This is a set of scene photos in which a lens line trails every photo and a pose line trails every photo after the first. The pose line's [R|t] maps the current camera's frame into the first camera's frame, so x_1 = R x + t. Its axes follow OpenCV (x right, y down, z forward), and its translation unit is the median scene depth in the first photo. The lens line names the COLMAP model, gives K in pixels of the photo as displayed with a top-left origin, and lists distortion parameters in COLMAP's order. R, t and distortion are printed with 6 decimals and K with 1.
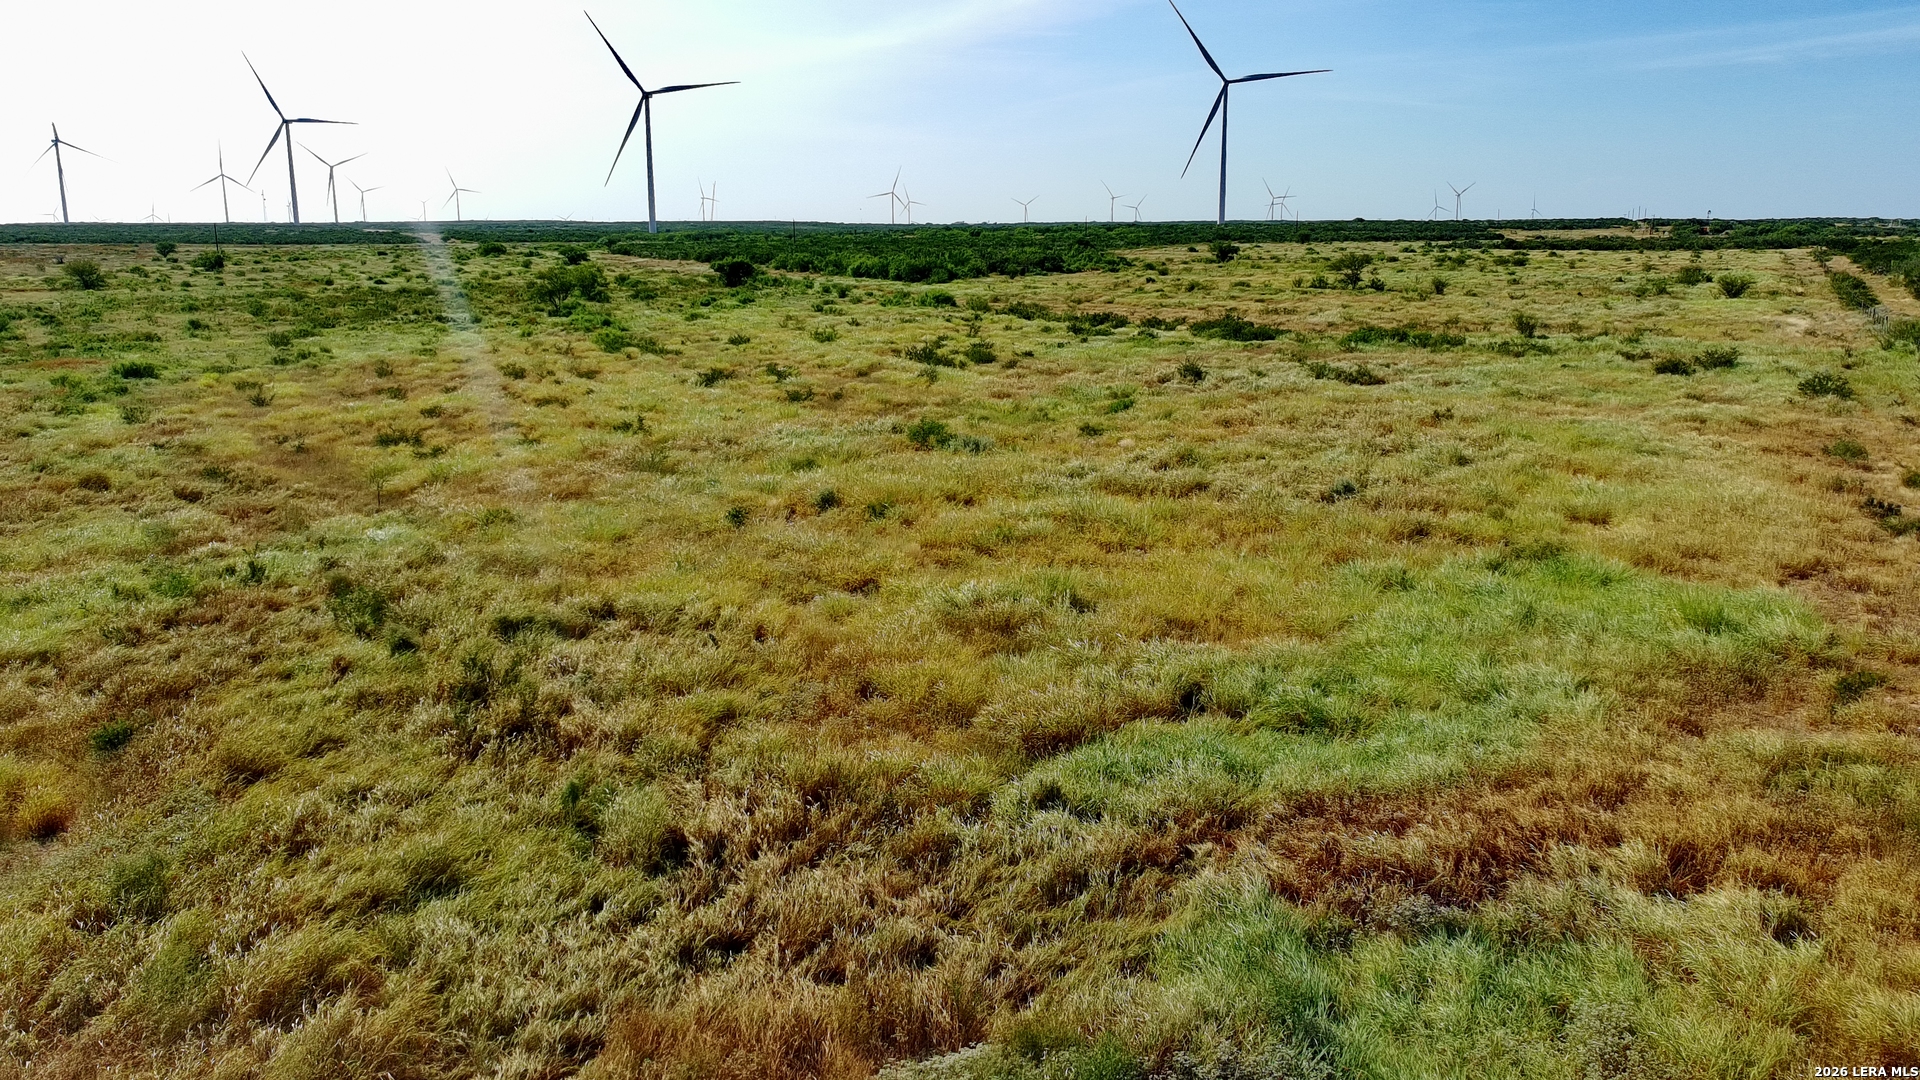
lens RADIAL K [[1433.2, 0, 960.0], [0, 1433.2, 540.0], [0, 0, 1]] dist [0.009662, -0.007694]
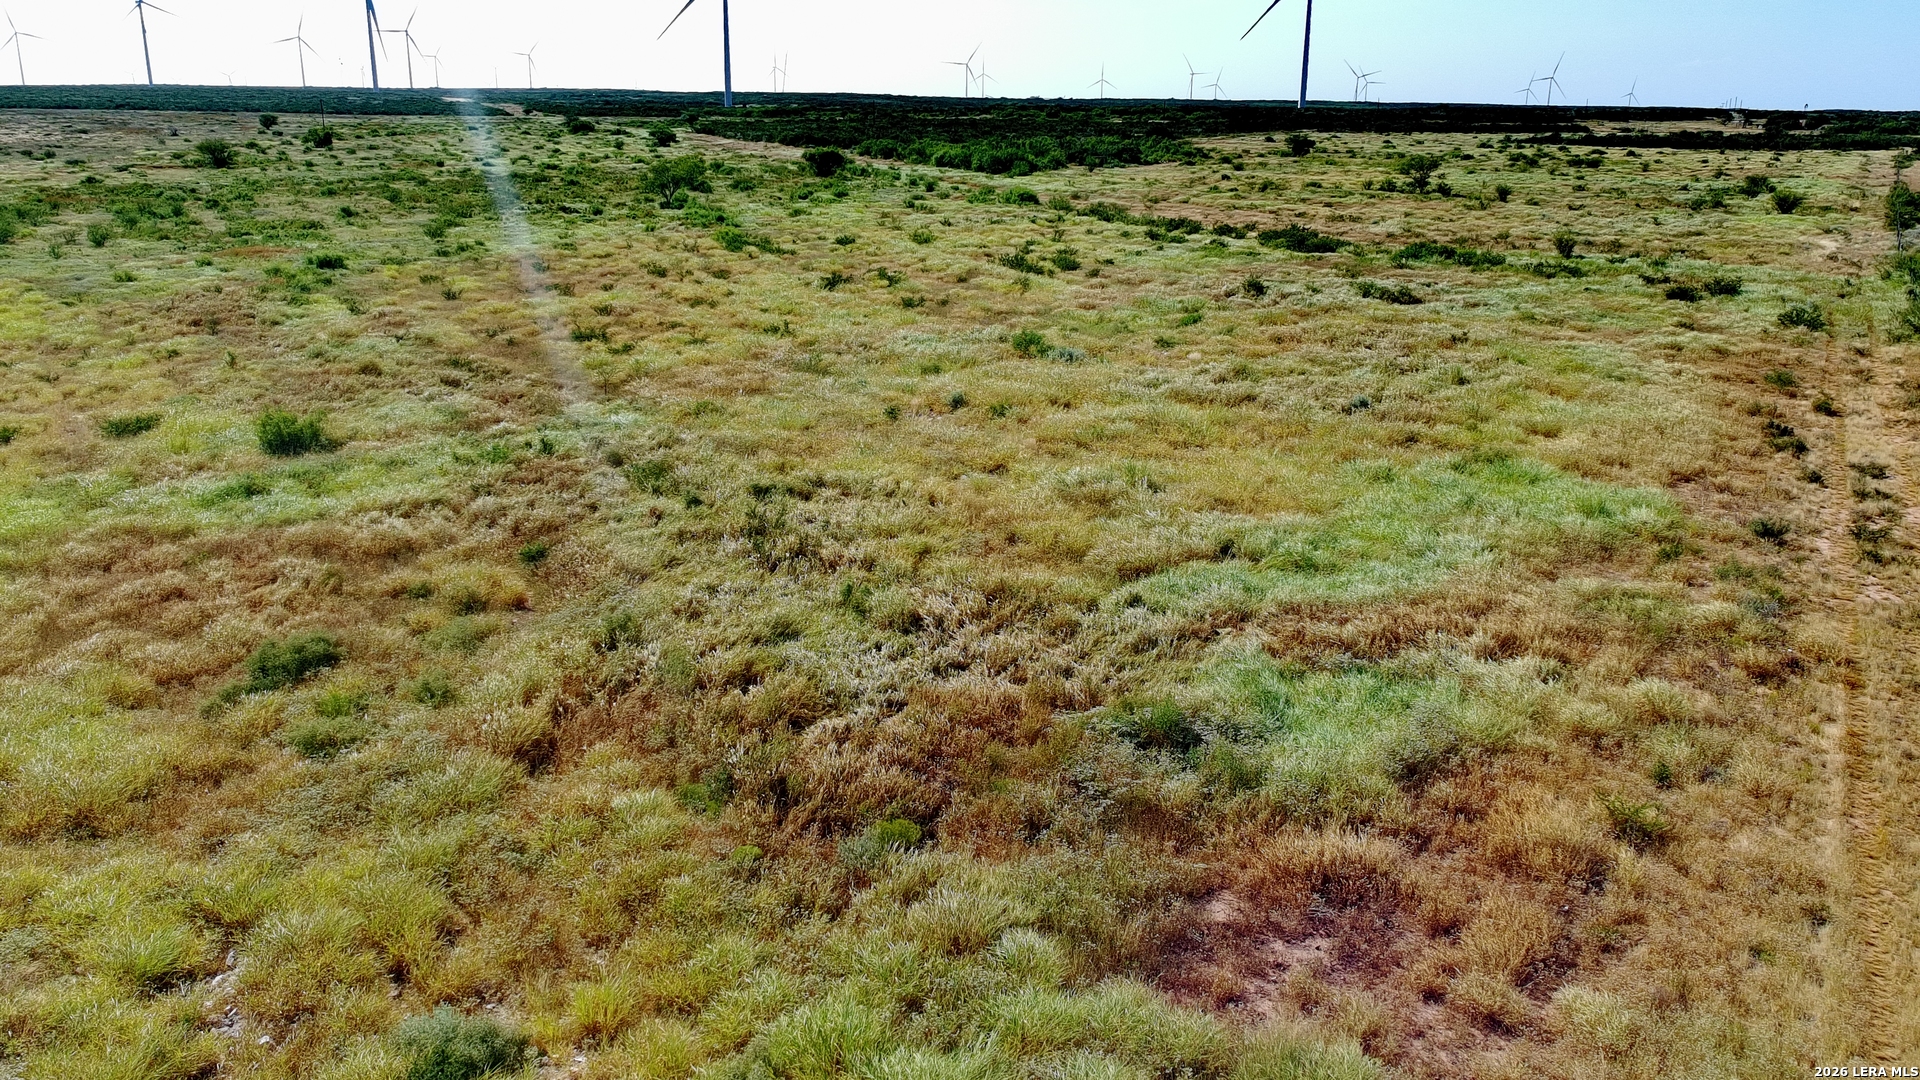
lens RADIAL K [[1433.2, 0, 960.0], [0, 1433.2, 540.0], [0, 0, 1]] dist [0.009662, -0.007694]
pose [[0.998664, 0.029102, -0.042708, -0.033055], [-0.025458, 0.996182, 0.083507, -0.011349], [0.044975, -0.082308, 0.995592, -0.304427]]
